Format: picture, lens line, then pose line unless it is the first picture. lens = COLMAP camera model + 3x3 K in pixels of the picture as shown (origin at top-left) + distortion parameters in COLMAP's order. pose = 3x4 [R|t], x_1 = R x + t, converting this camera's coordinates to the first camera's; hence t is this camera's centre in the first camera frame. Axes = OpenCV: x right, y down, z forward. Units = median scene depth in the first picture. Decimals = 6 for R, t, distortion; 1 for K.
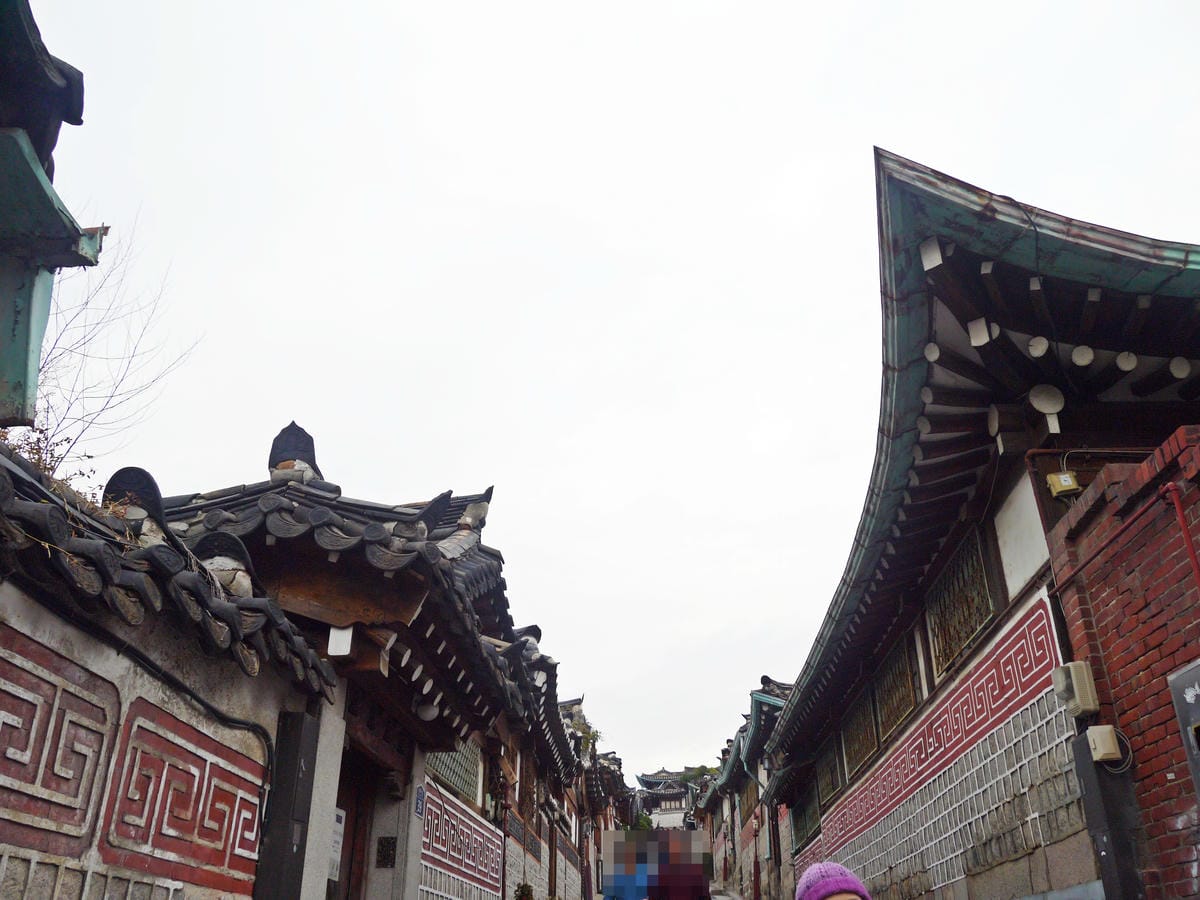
lens RADIAL K [[1004.6, 0, 601.5], [0, 1004.6, 445.5], [0, 0, 1]] dist [-0.066081, 0.040085]
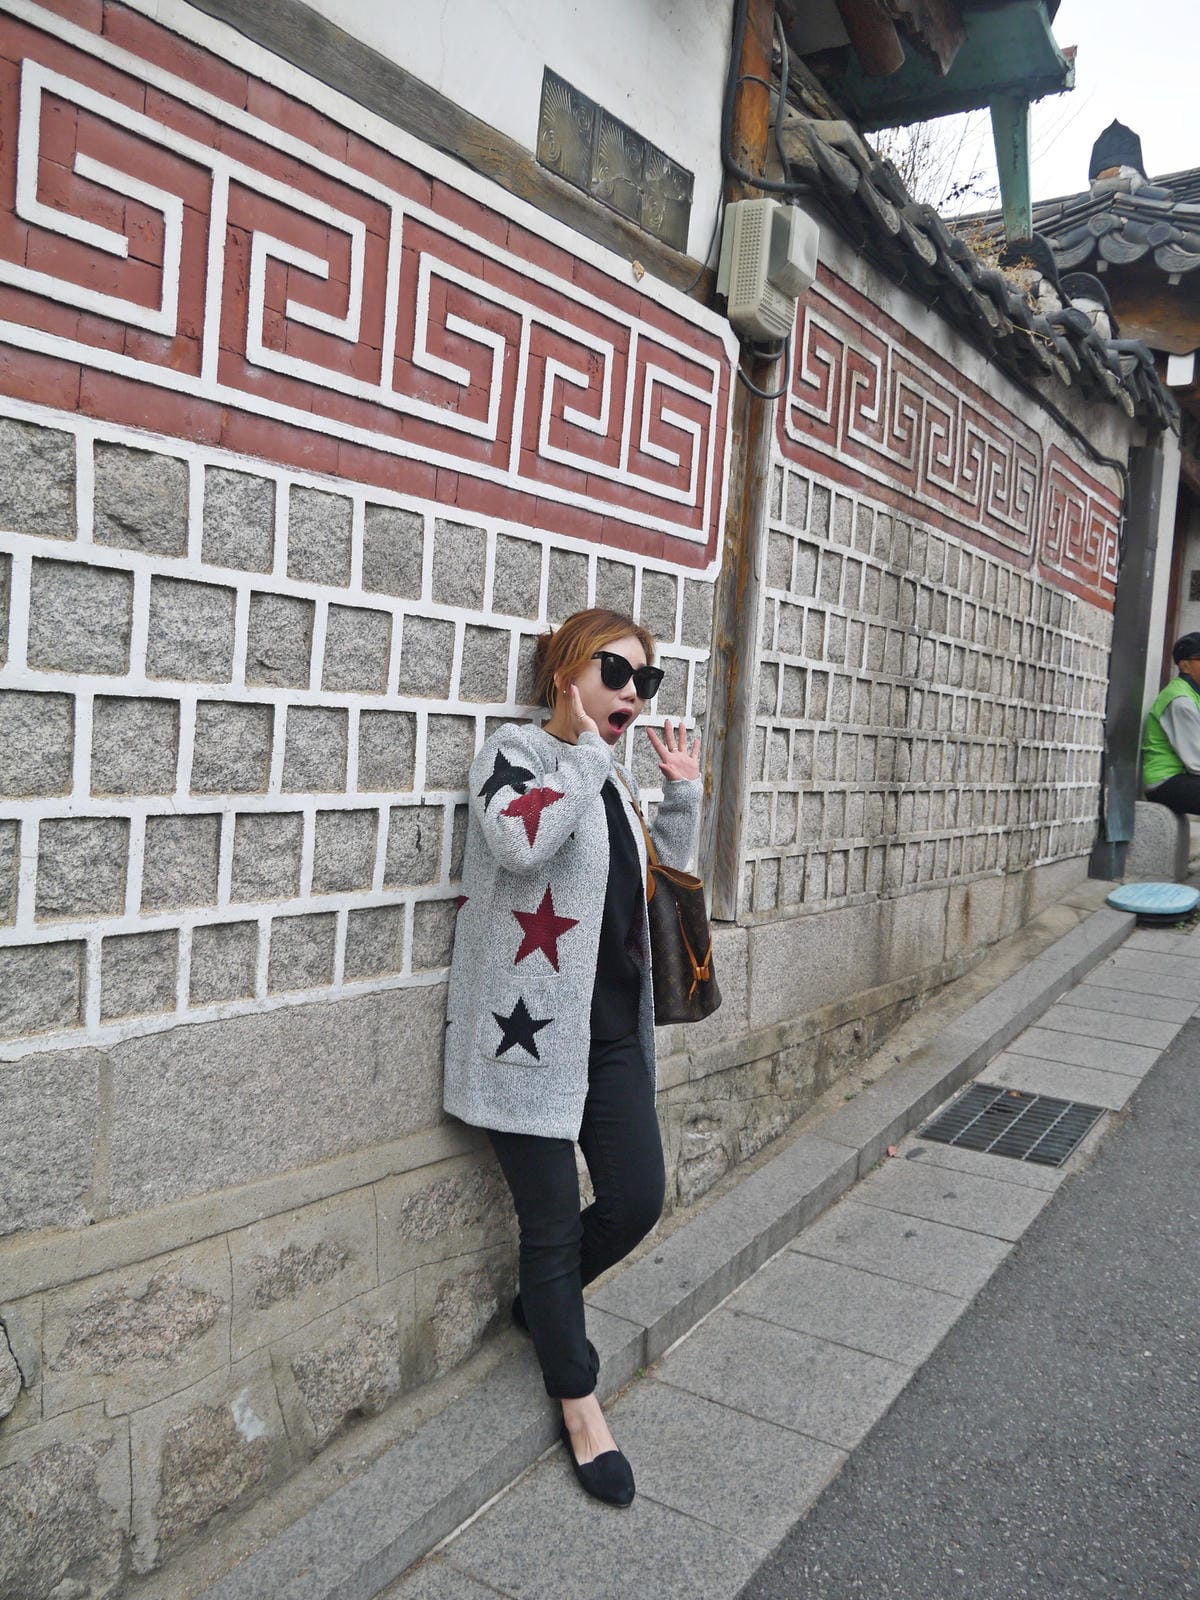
lens RADIAL K [[1339.5, 0, 600.0], [0, 1339.5, 800.0], [0, 0, 1]] dist [-0.066081, 0.040085]
pose [[0.854888, 0.094982, -0.510043, -0.039003], [0.177939, 0.869790, 0.460221, -0.089846], [0.487343, -0.484194, 0.726672, -0.278108]]
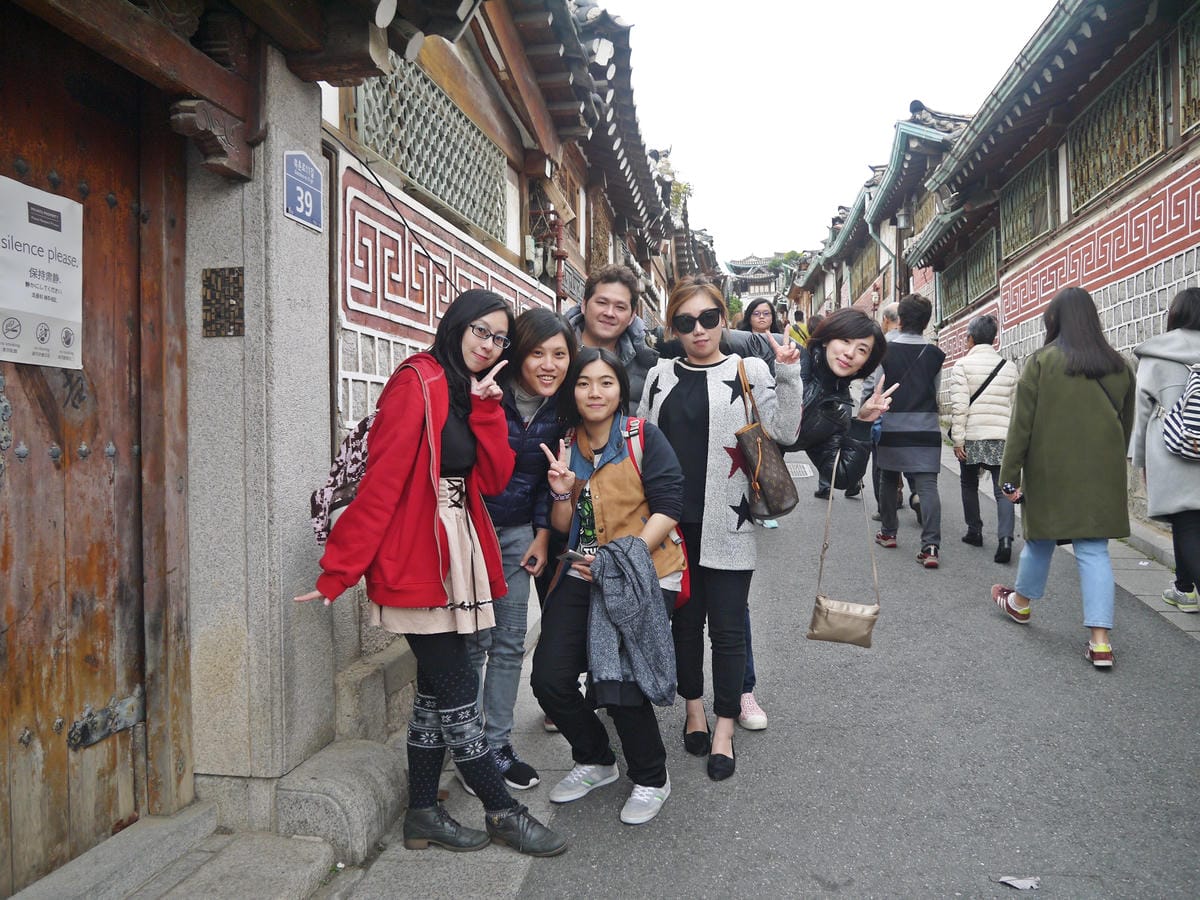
lens RADIAL K [[1004.6, 0, 601.5], [0, 1004.6, 445.5], [0, 0, 1]] dist [-0.066081, 0.040085]
pose [[0.996078, -0.008291, -0.088096, -0.016064], [0.049200, 0.879403, 0.473529, 0.233971], [0.073546, -0.476006, 0.876362, 0.528085]]
